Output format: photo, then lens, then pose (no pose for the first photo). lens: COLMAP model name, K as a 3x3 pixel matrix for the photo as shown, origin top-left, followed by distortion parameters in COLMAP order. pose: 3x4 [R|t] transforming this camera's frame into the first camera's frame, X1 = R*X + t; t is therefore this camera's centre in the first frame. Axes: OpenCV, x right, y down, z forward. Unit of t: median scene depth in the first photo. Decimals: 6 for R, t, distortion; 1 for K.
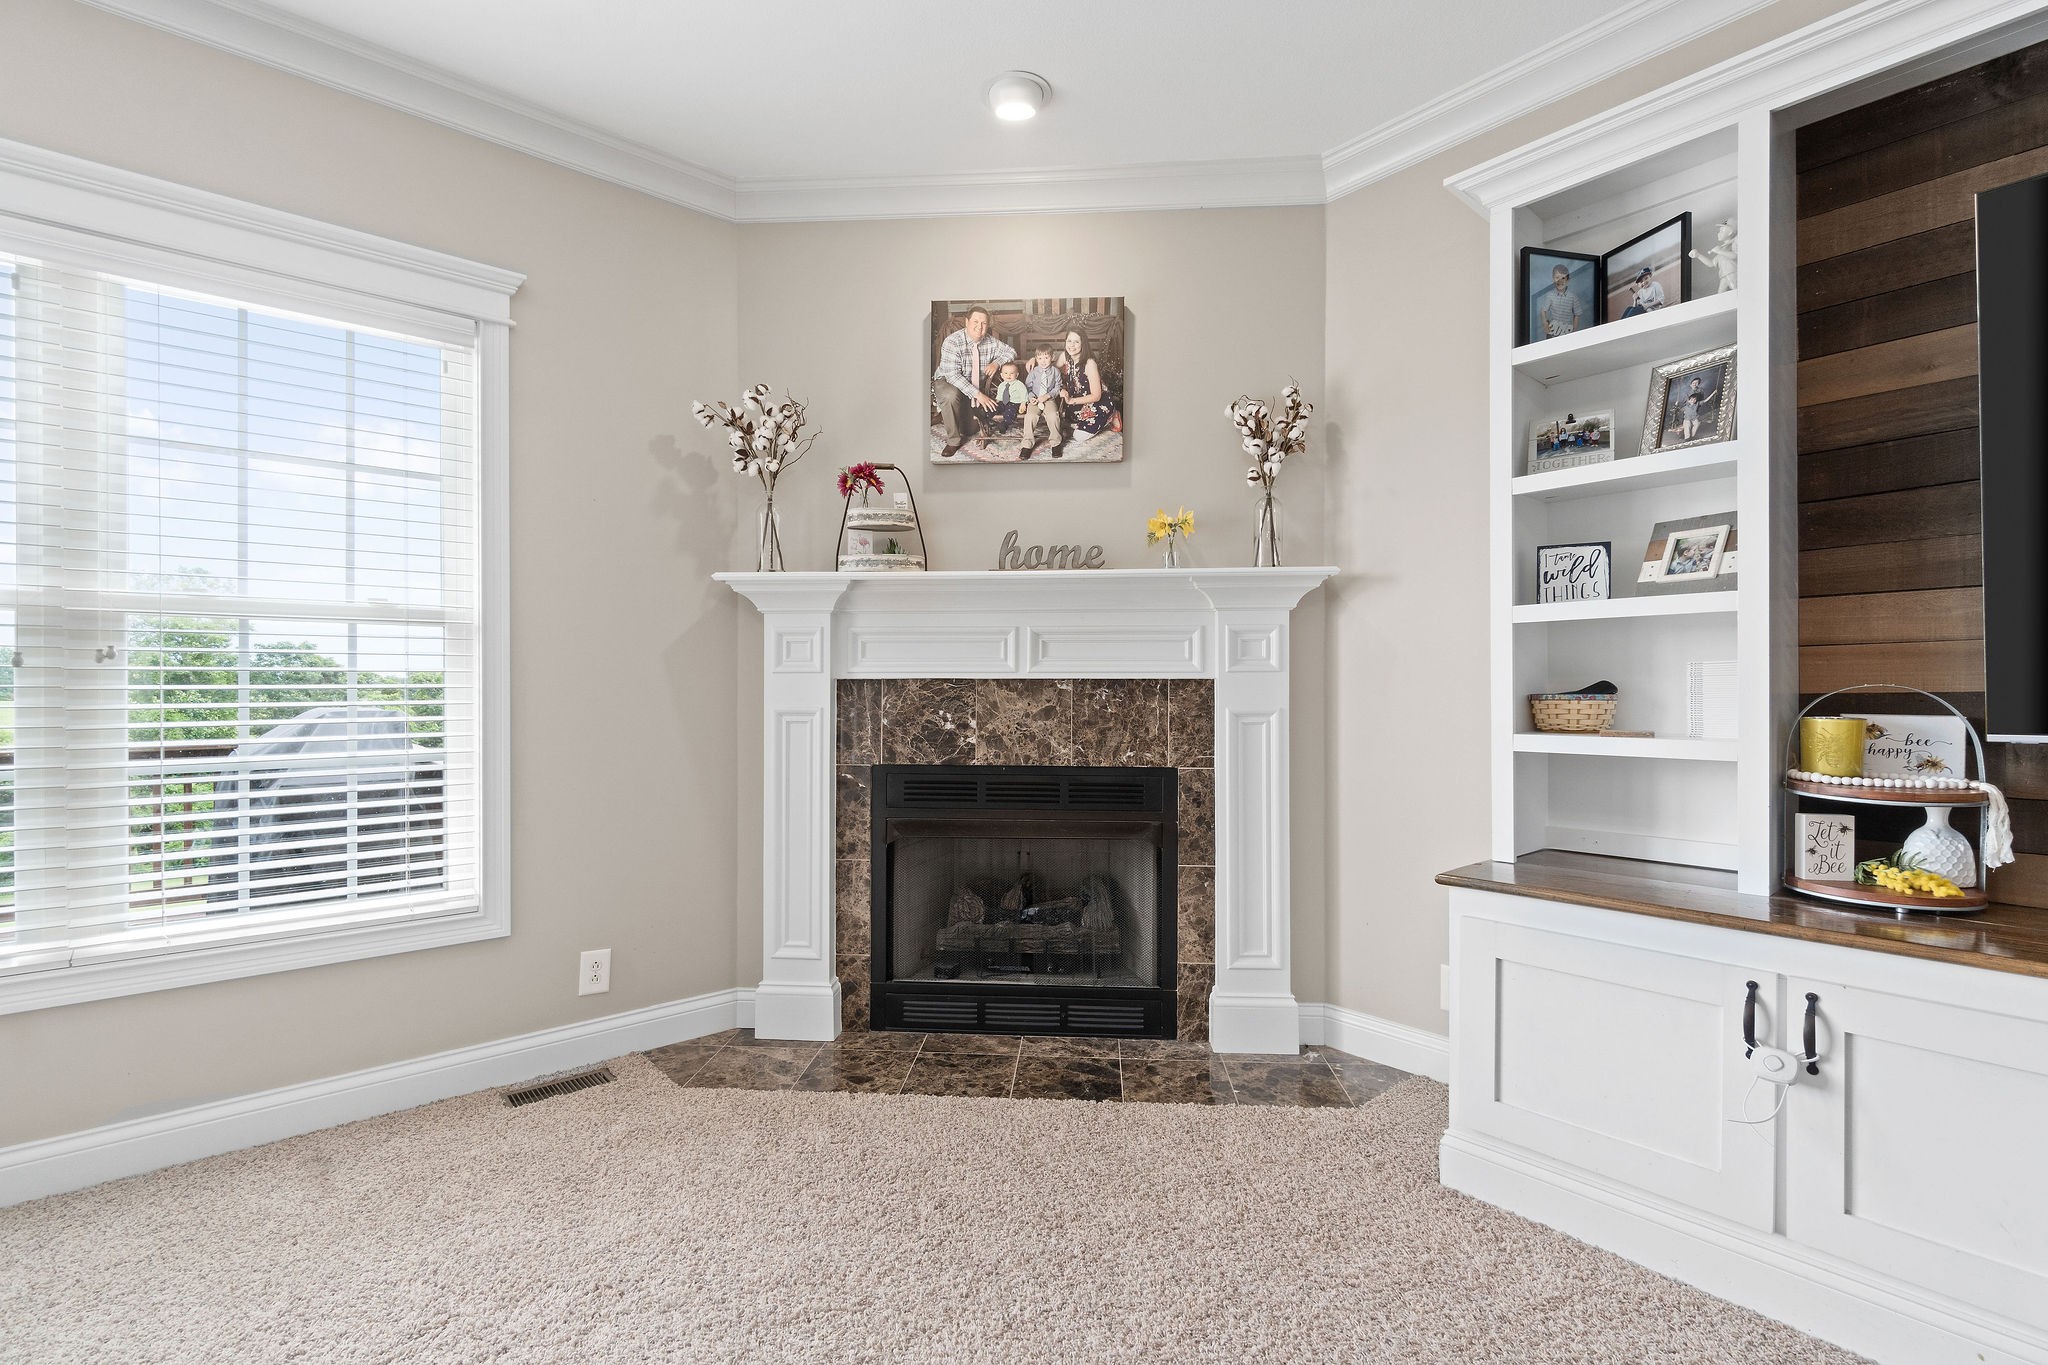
lens RADIAL K [[927.1, 0, 1025.6], [0, 927.1, 692.8], [0, 0, 1]] dist [0.003894, -0.000870]
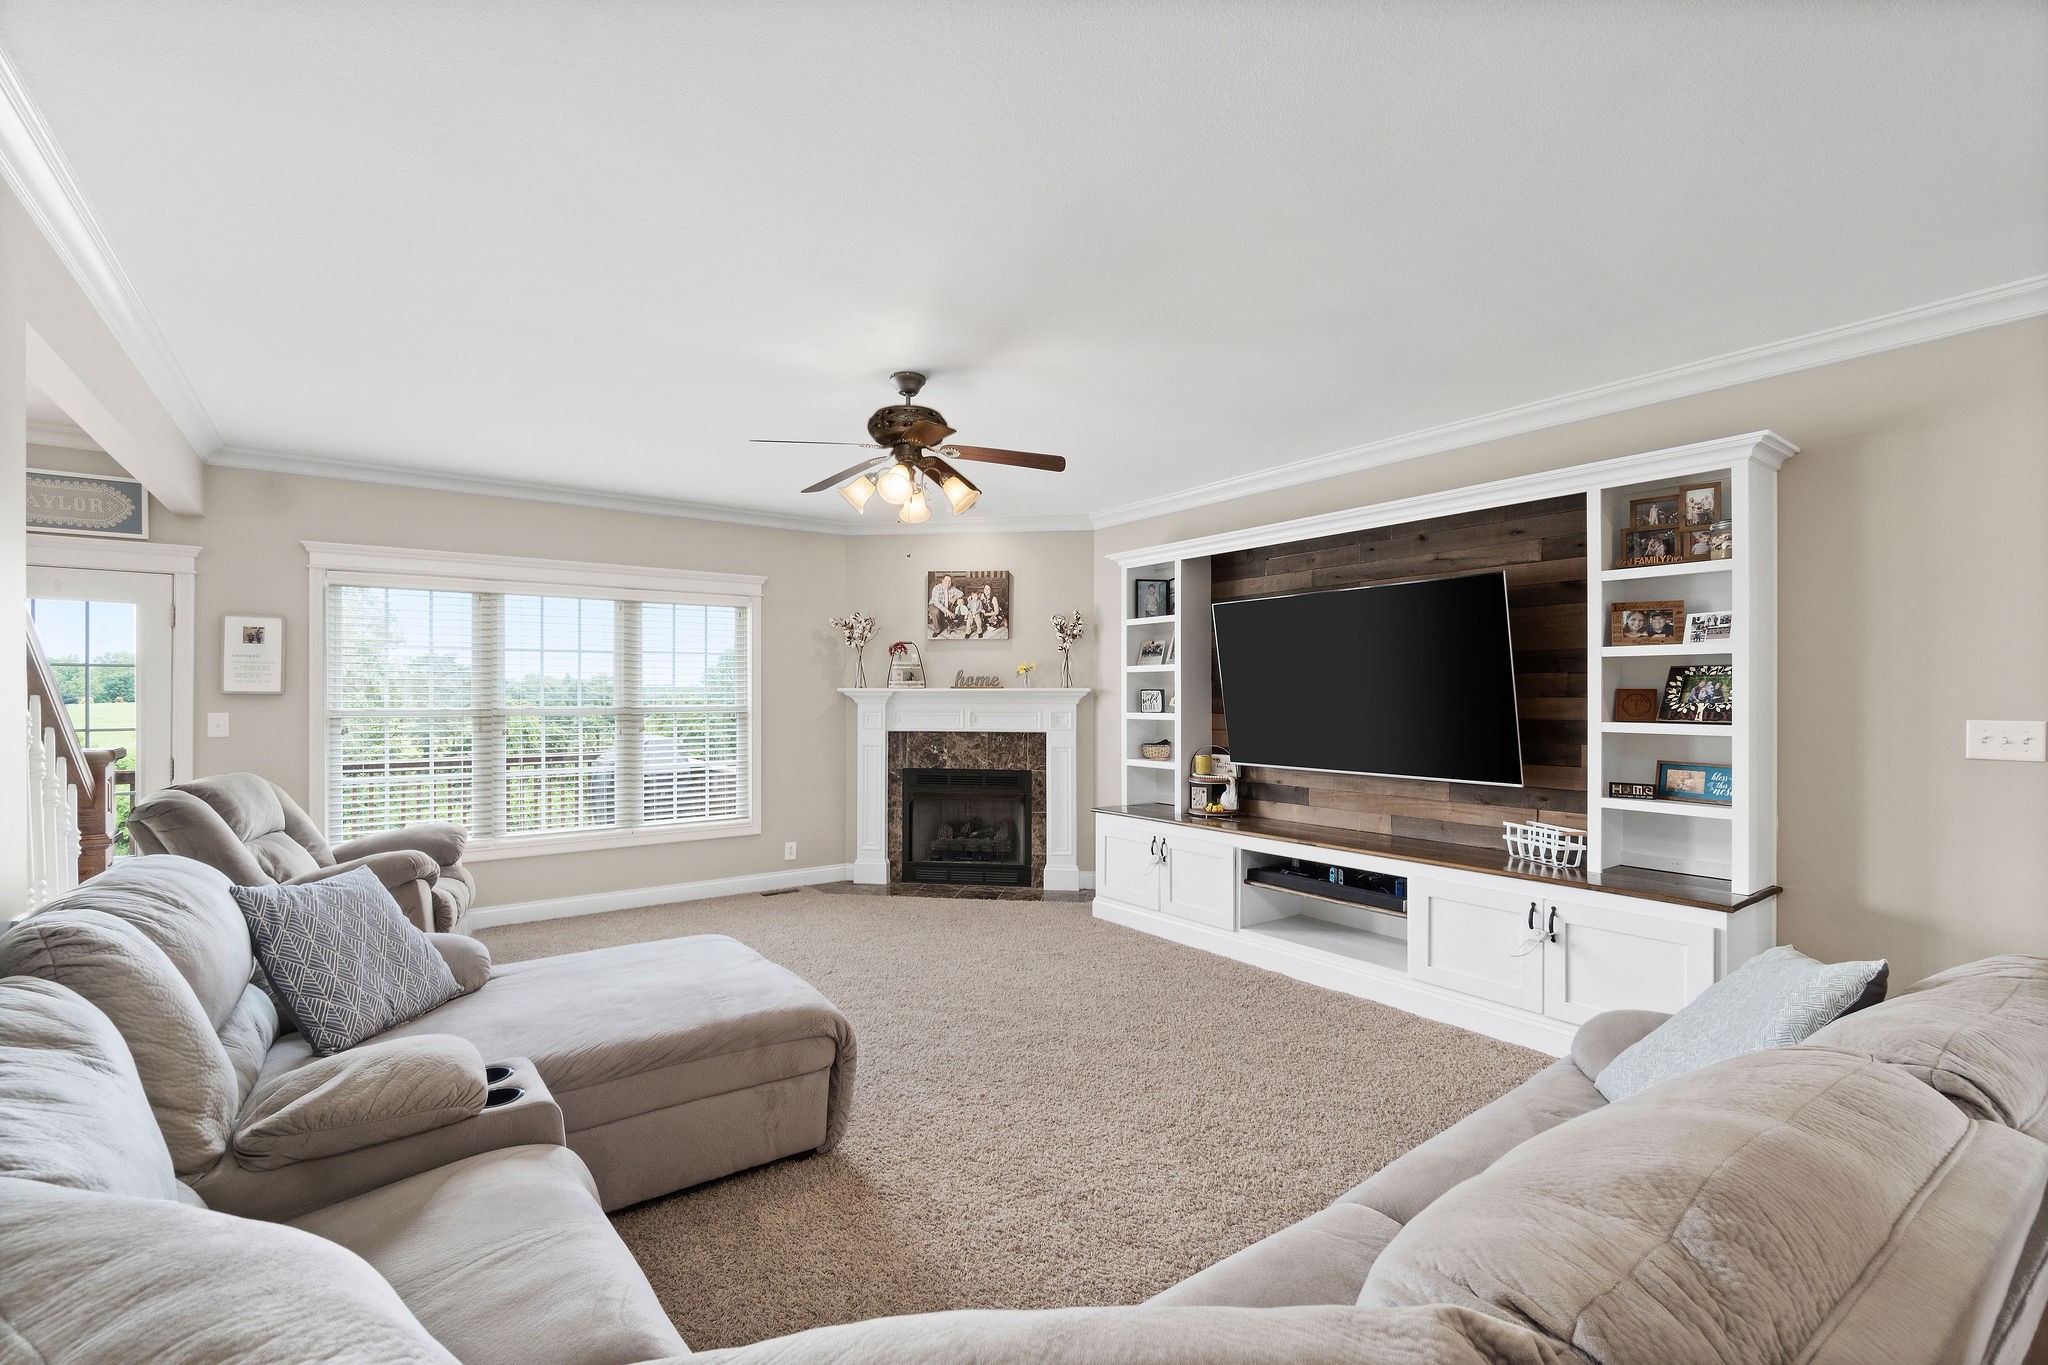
lens RADIAL K [[927.1, 0, 1019.3], [0, 927.1, 699.0], [0, 0, 1]] dist [0.003894, -0.000870]
pose [[0.996568, 0.002600, -0.082732, 0.327654], [-0.002278, 0.999989, 0.003981, -0.109002], [0.082742, -0.003779, 0.996564, -1.337492]]
